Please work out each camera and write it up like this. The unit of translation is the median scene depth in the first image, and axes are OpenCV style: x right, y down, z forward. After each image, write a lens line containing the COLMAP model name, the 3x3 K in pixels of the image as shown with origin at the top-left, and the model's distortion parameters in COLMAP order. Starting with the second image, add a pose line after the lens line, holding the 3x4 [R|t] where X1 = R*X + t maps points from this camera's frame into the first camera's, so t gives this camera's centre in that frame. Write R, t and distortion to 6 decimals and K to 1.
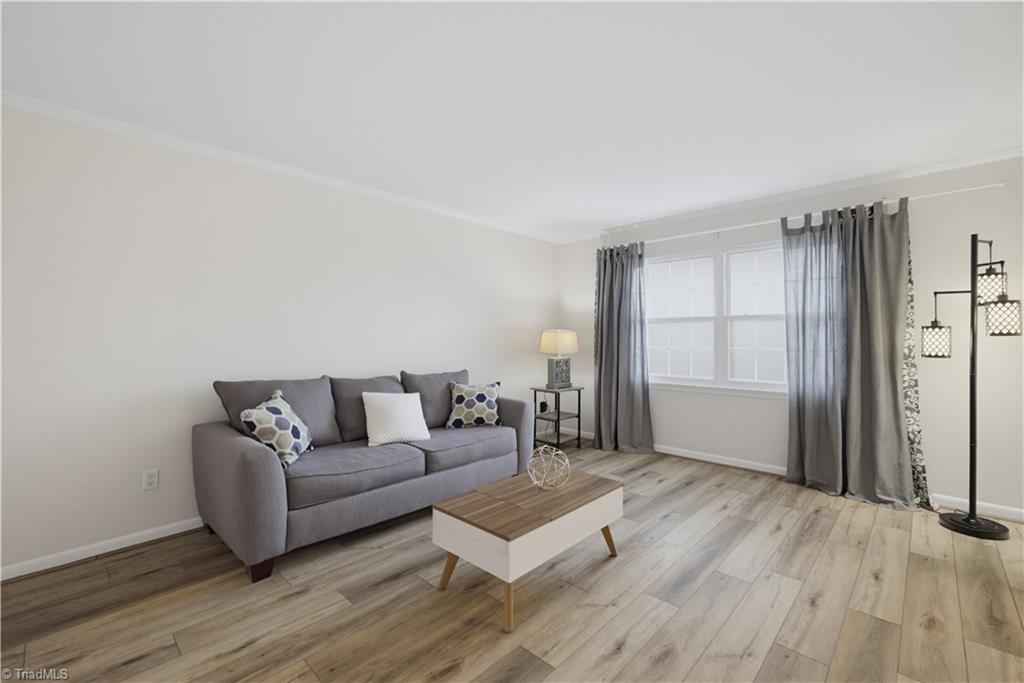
lens RADIAL K [[428.4, 0, 512.0], [0, 428.4, 341.5], [0, 0, 1]] dist [0.006644, 0.000096]
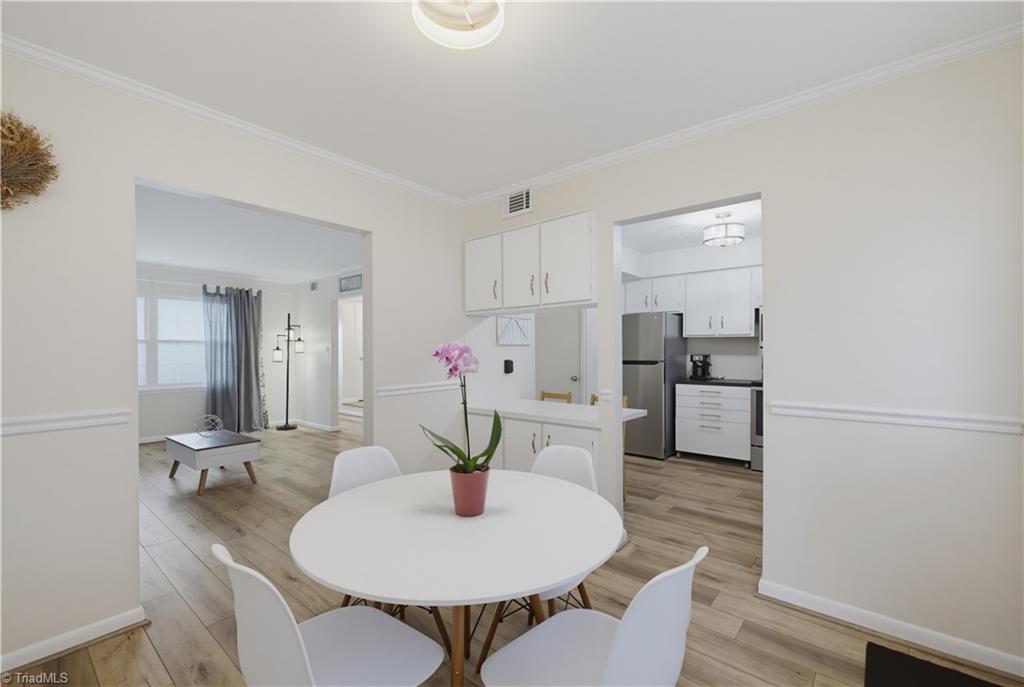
lens RADIAL K [[434.6, 0, 505.5], [0, 434.6, 354.5], [0, 0, 1]] dist [0.003020, -0.000097]
pose [[-0.054875, -0.005932, 0.998476, -1.259950], [0.012868, 0.999895, 0.006647, -0.003882], [-0.998410, 0.013213, -0.054793, -0.115346]]
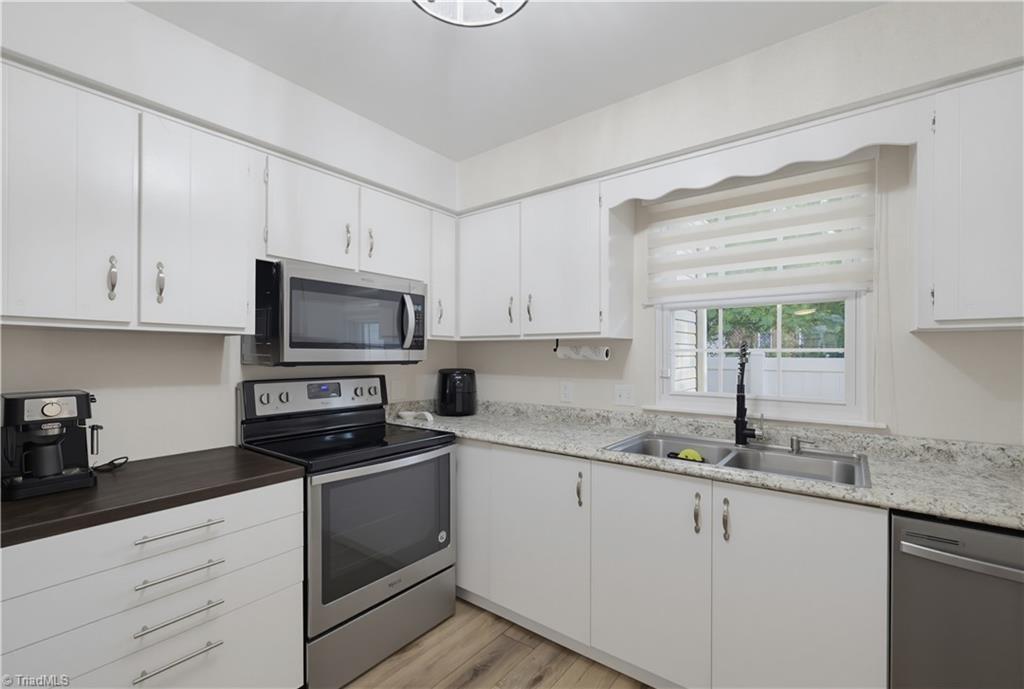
lens RADIAL K [[434.6, 0, 505.5], [0, 434.6, 355.5], [0, 0, 1]] dist [0.003020, -0.000097]
pose [[-0.995503, 0.002823, -0.094689, -0.177108], [0.001248, 0.999860, 0.016692, -0.025238], [0.094723, 0.016499, -0.995367, -0.439721]]
